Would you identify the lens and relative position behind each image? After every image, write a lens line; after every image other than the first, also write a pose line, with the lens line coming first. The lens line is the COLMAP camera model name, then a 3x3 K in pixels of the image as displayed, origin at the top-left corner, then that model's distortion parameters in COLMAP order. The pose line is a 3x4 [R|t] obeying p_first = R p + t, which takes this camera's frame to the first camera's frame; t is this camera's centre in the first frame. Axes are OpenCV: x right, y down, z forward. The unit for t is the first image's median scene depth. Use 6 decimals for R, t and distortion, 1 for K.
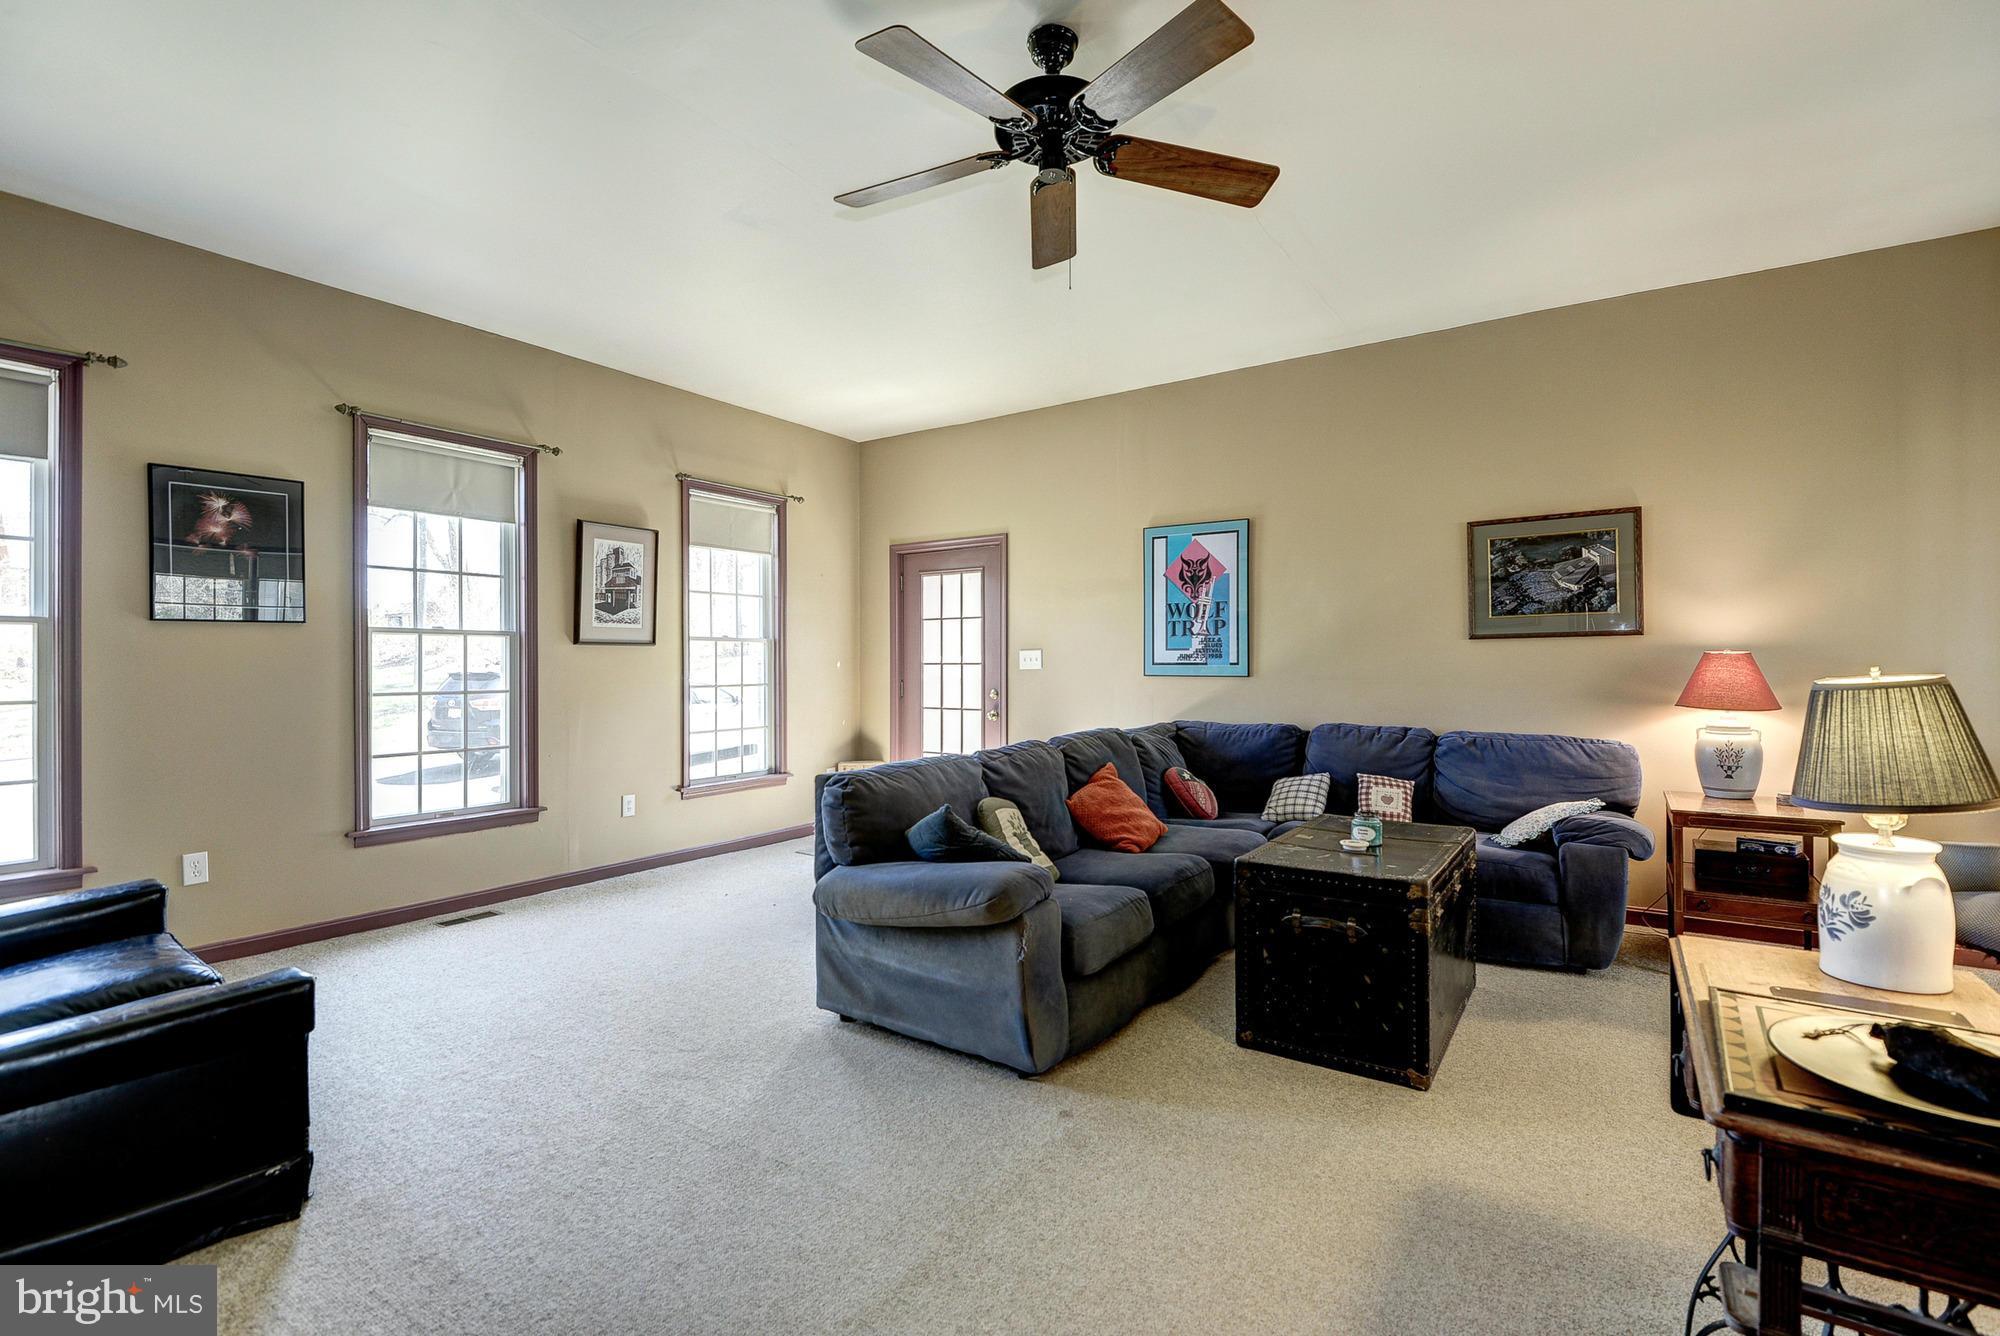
lens RADIAL K [[915.0, 0, 1011.3], [0, 915.0, 662.9], [0, 0, 1]] dist [0.026457, -0.022891]
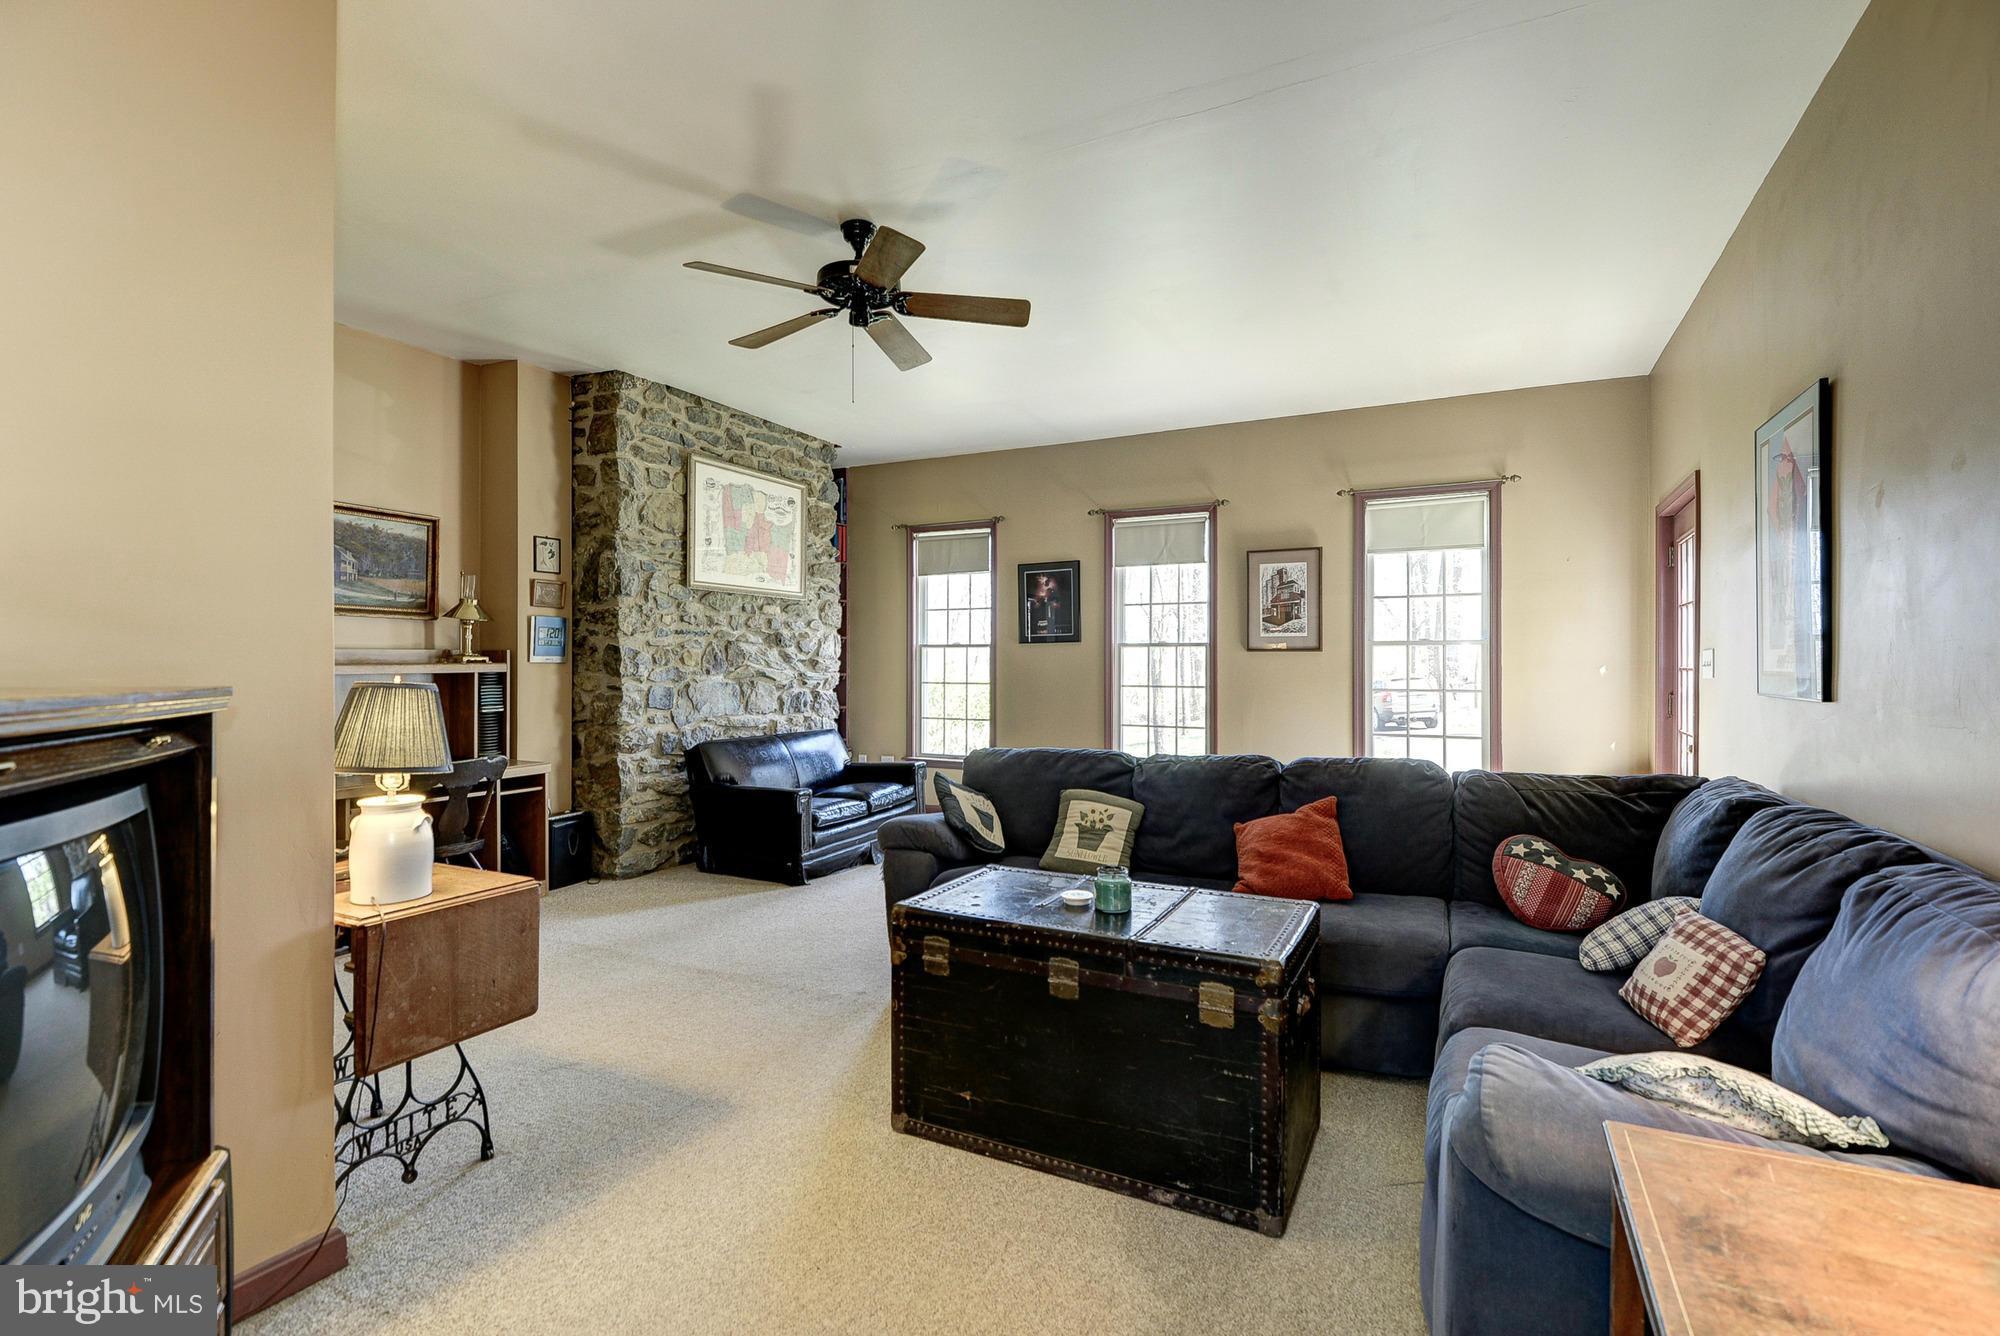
lens RADIAL K [[908.2, 0, 973.3], [0, 908.2, 652.5], [0, 0, 1]] dist [0.001934, -0.000173]
pose [[0.095046, -0.010778, -0.995415, 0.702376], [-0.003772, 0.999930, -0.011187, -0.003510], [0.995466, 0.004818, 0.094999, 0.505012]]
